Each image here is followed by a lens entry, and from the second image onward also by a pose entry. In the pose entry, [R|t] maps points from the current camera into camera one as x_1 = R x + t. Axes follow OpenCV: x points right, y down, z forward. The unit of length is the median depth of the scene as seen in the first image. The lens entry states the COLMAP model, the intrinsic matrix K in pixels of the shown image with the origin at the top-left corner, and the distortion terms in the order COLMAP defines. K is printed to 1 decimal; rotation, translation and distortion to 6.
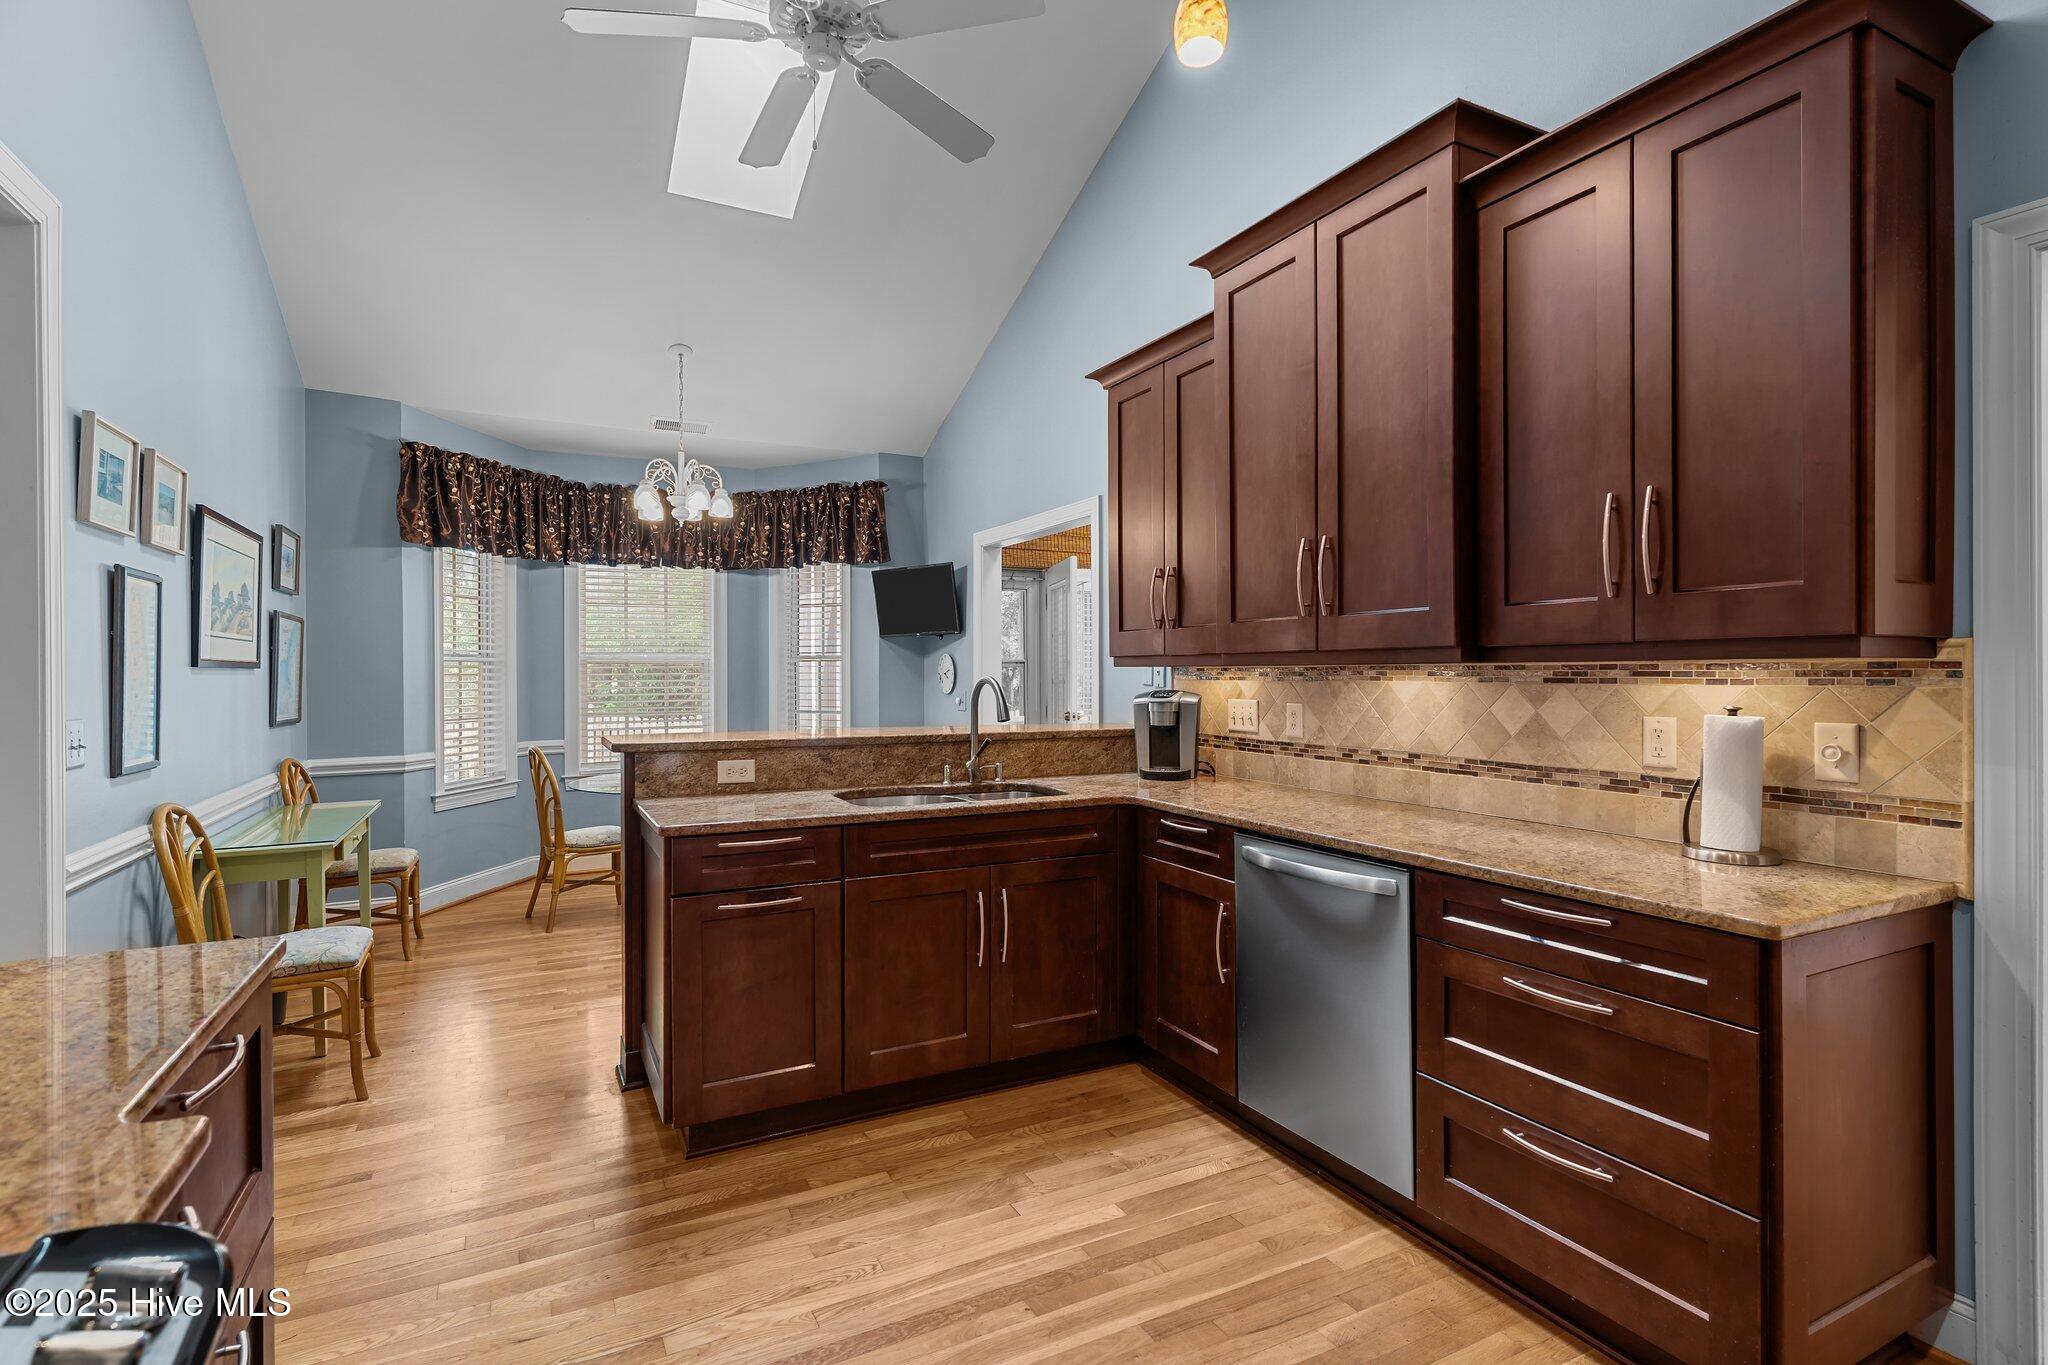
lens RADIAL K [[979.4, 0, 1021.4], [0, 979.4, 679.5], [0, 0, 1]] dist [0.002886, 0.000933]
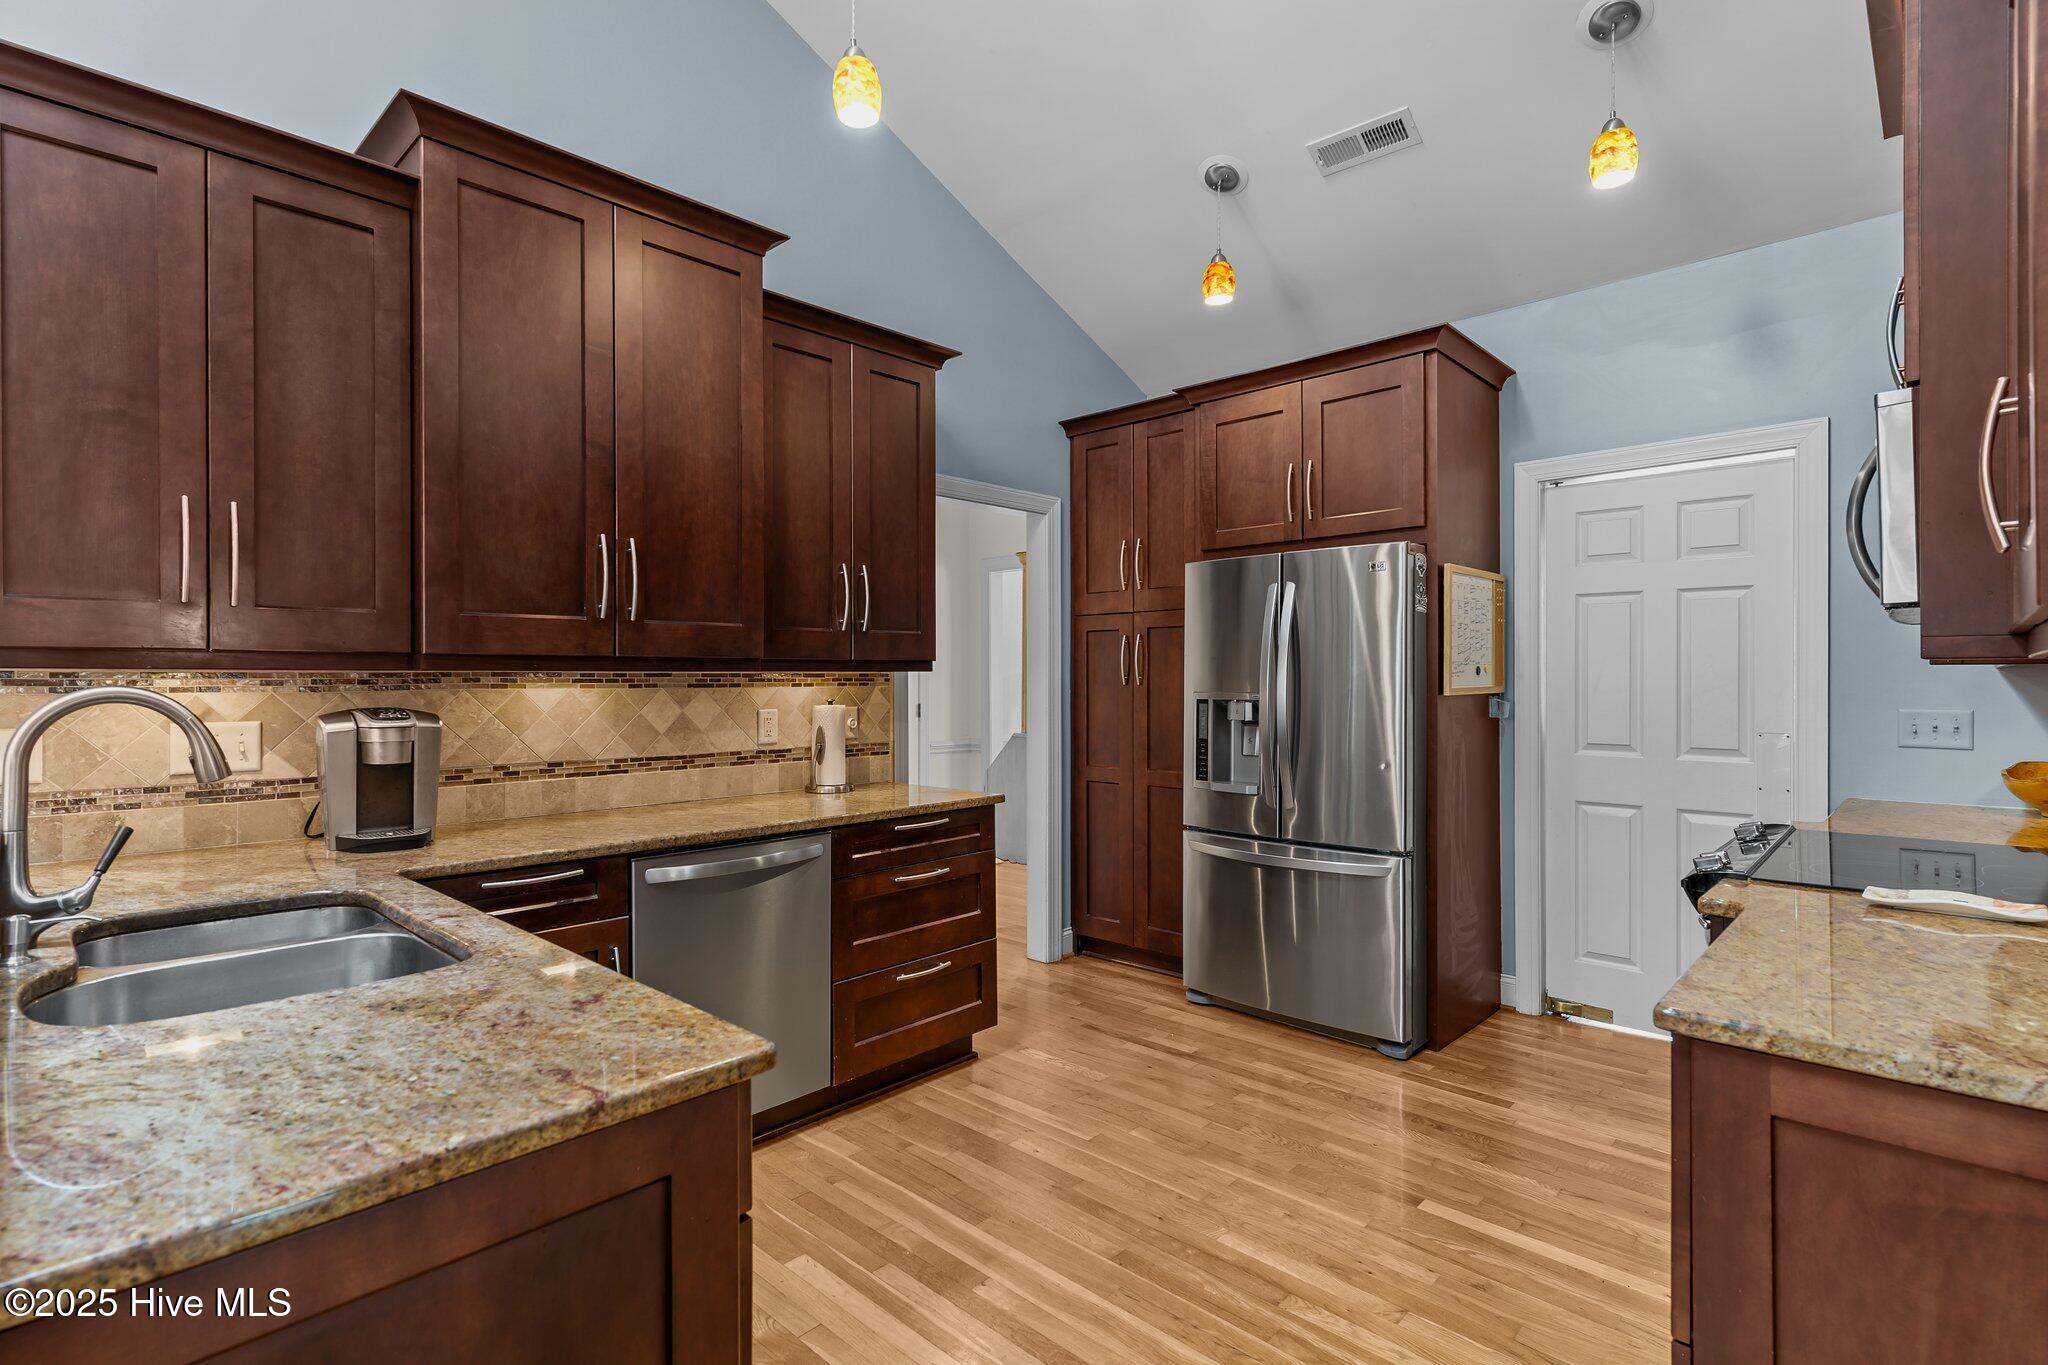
lens RADIAL K [[979.4, 0, 1021.4], [0, 979.4, 679.5], [0, 0, 1]] dist [0.002886, 0.000933]
pose [[-0.331618, 0.002248, 0.943411, -0.650738], [0.009397, 0.999955, 0.000920, -0.003539], [-0.943367, 0.009170, -0.331625, 0.848911]]
